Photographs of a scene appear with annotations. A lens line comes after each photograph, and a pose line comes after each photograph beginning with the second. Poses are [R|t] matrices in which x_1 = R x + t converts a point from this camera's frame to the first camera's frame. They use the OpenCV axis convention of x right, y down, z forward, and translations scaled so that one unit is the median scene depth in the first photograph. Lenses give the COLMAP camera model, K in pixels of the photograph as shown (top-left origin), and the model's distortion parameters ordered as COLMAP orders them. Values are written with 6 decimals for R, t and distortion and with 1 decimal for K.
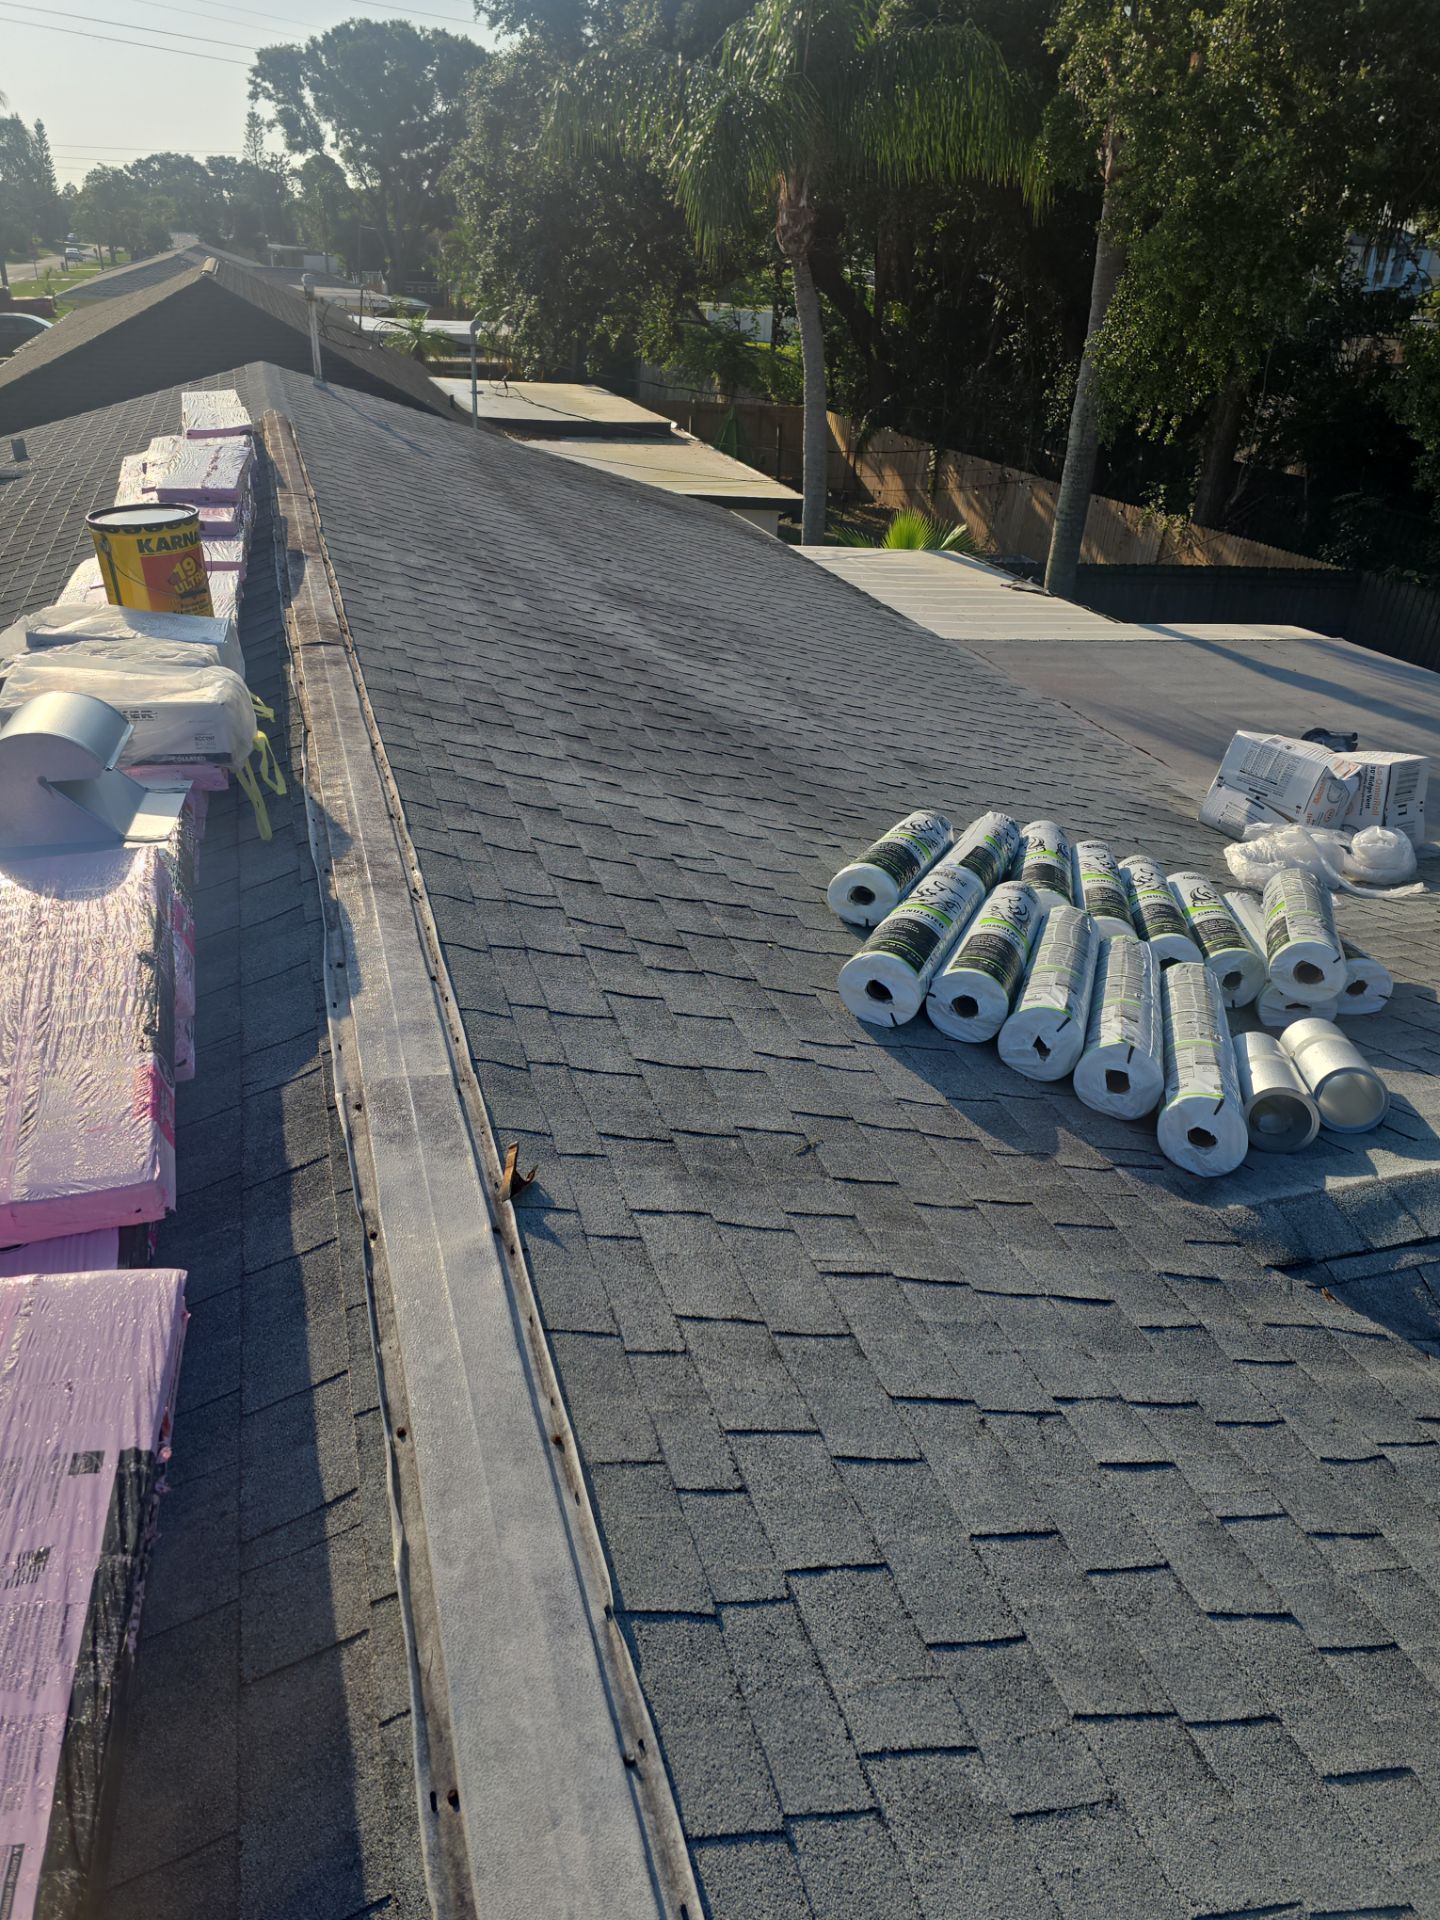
lens RADIAL K [[1333.8, 0, 679.5], [0, 1333.8, 934.1], [0, 0, 1]] dist [0.070702, -0.064495]
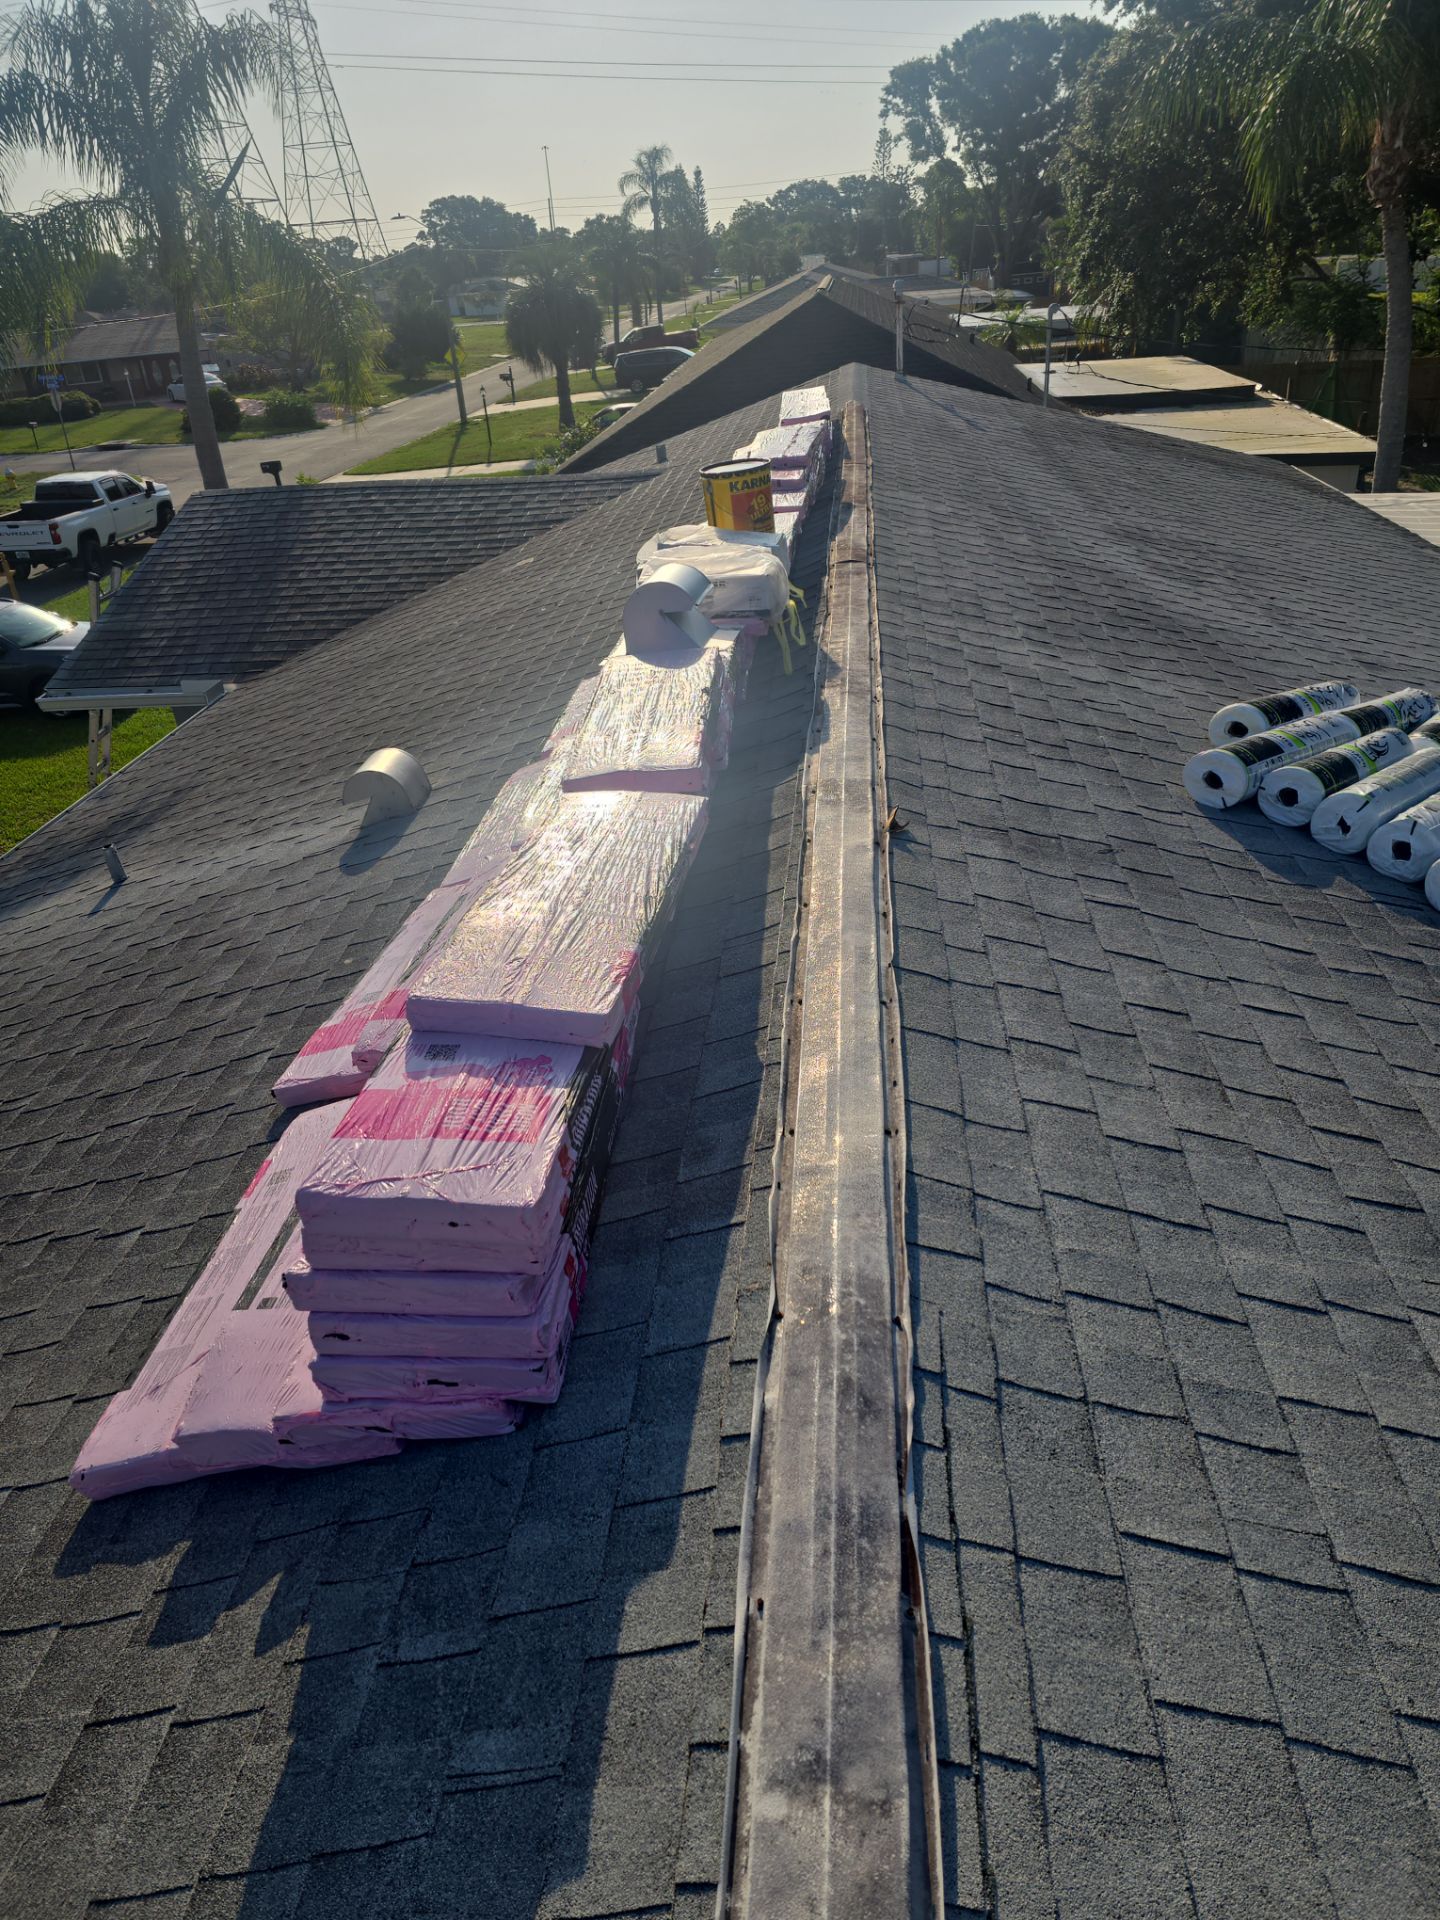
lens RADIAL K [[1300.7, 0, 703.3], [0, 1300.7, 958.8], [0, 0, 1]] dist [0.064551, -0.044371]
pose [[0.919771, 0.083680, -0.383431, 0.138567], [-0.073286, 0.996440, 0.041665, 0.141091], [0.385552, -0.010222, 0.922629, -0.279965]]
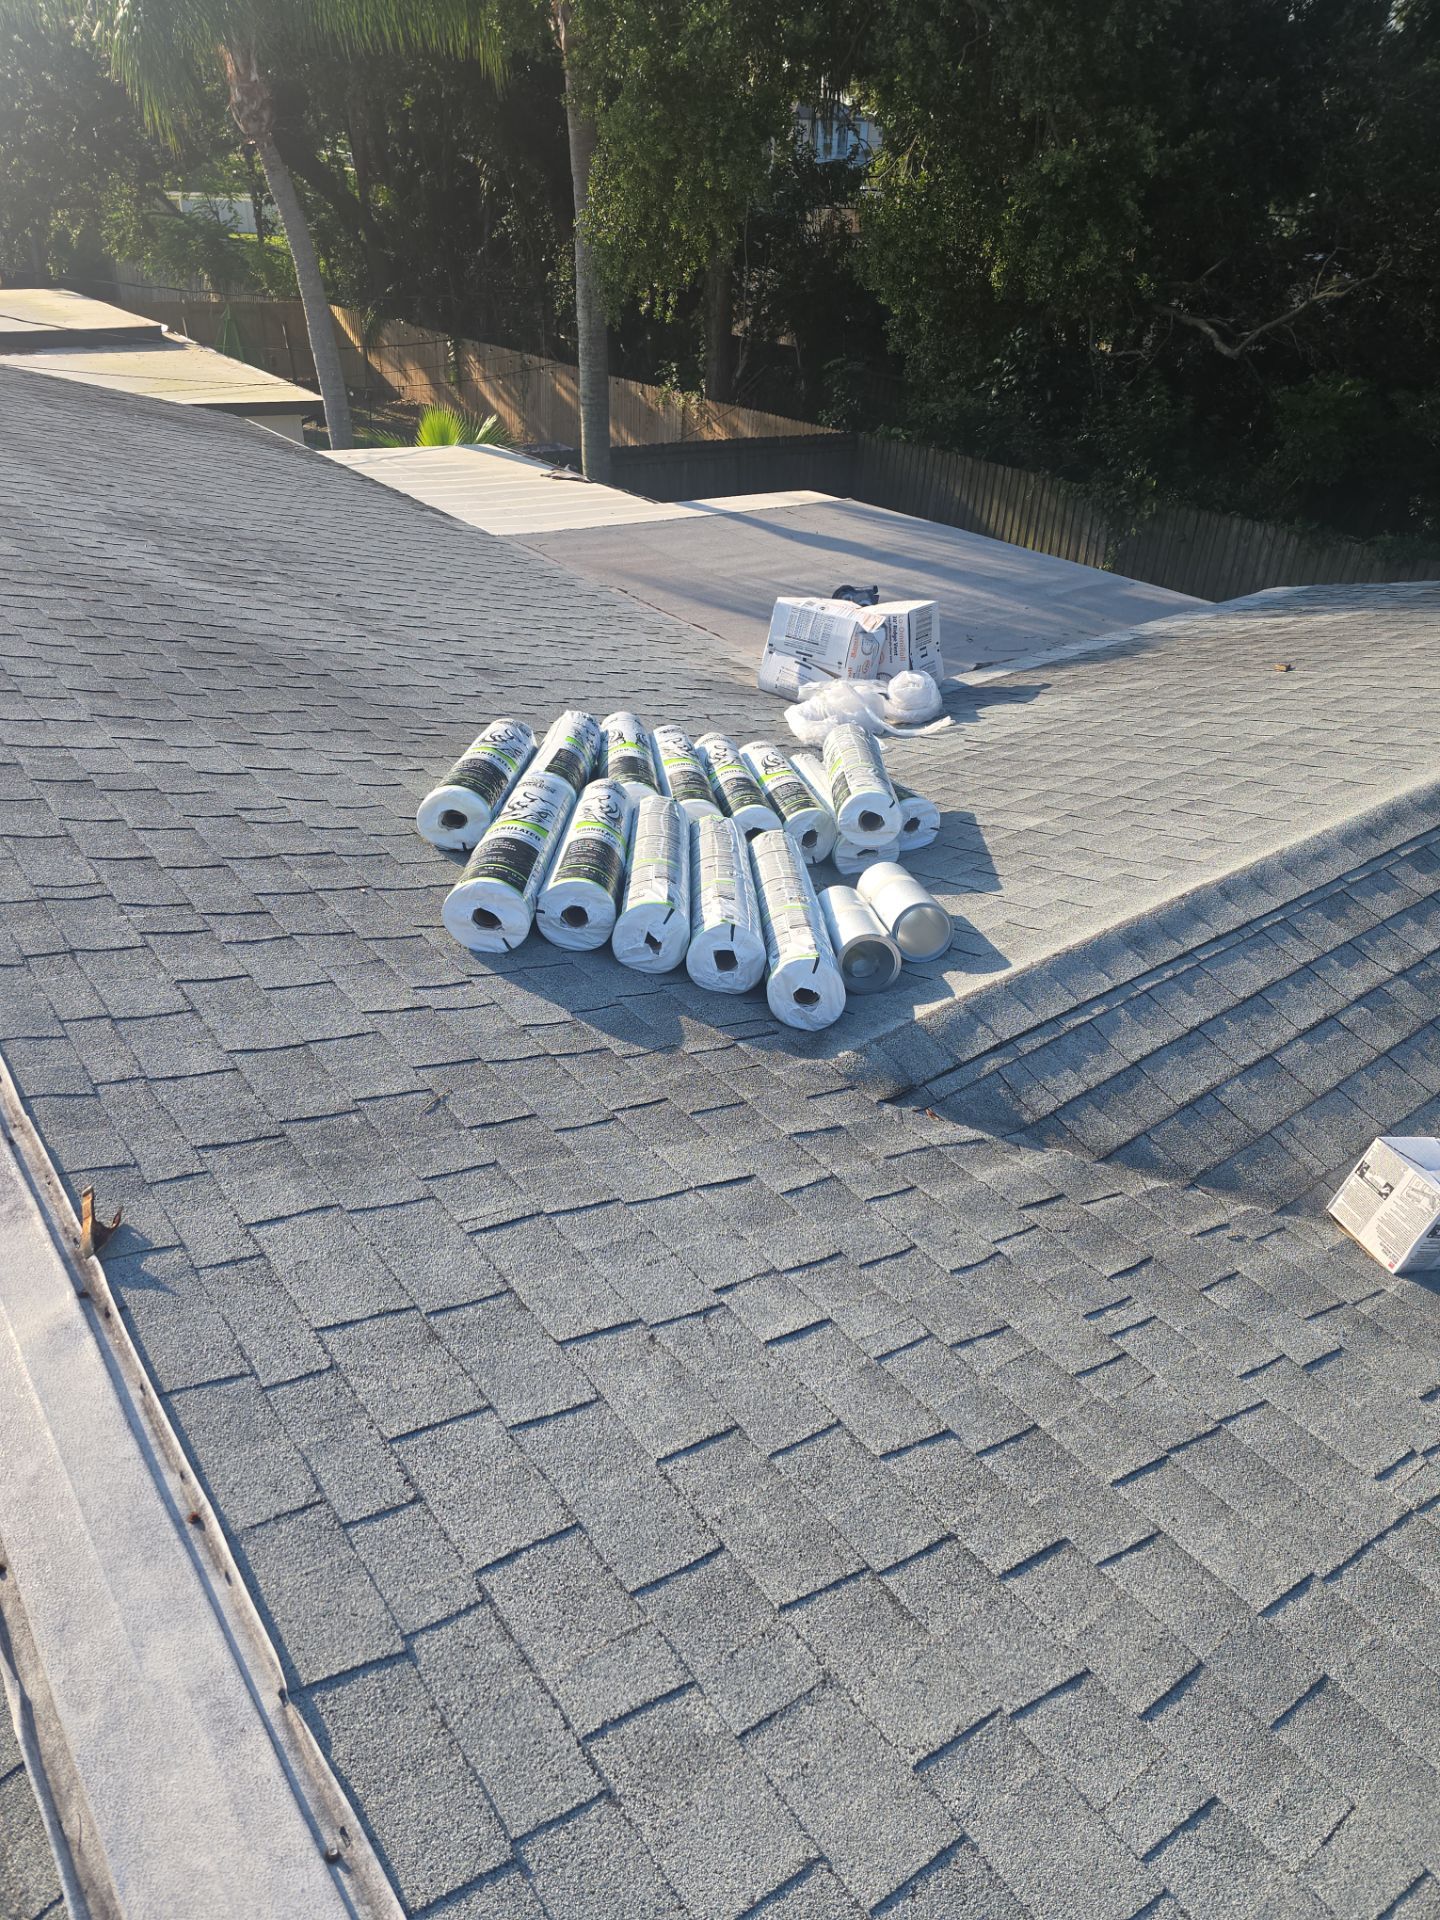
lens RADIAL K [[1285.0, 0, 710.5], [0, 1285.0, 948.1], [0, 0, 1]] dist [0.063176, -0.062024]
pose [[0.936687, -0.199134, 0.288034, 0.020244], [0.171896, 0.978116, 0.117219, -0.012202], [-0.305073, -0.060285, 0.950419, 0.039209]]
